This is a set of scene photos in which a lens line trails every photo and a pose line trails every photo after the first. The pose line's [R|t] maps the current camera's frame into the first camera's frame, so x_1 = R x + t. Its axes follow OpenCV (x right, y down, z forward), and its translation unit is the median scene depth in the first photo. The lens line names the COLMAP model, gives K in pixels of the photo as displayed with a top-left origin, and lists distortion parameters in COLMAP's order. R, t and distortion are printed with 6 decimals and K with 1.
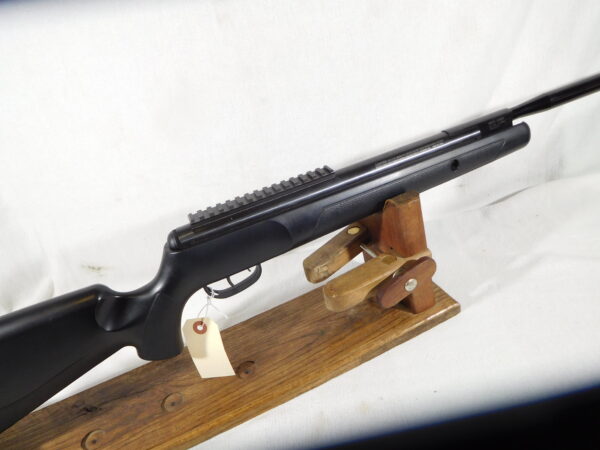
lens RADIAL K [[452.5, 0, 298.5], [0, 452.5, 224.0], [0, 0, 1]] dist [-0.030493, 0.002923]
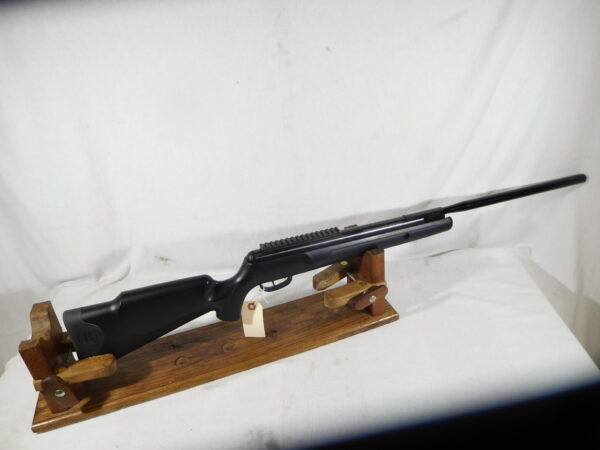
lens RADIAL K [[452.5, 0, 299.1], [0, 452.5, 225.5], [0, 0, 1]] dist [-0.030493, 0.002923]
pose [[0.987130, 0.150087, 0.055216, -0.173847], [-0.149418, 0.988644, -0.016067, -0.078028], [-0.057001, 0.007610, 0.998345, -0.738564]]
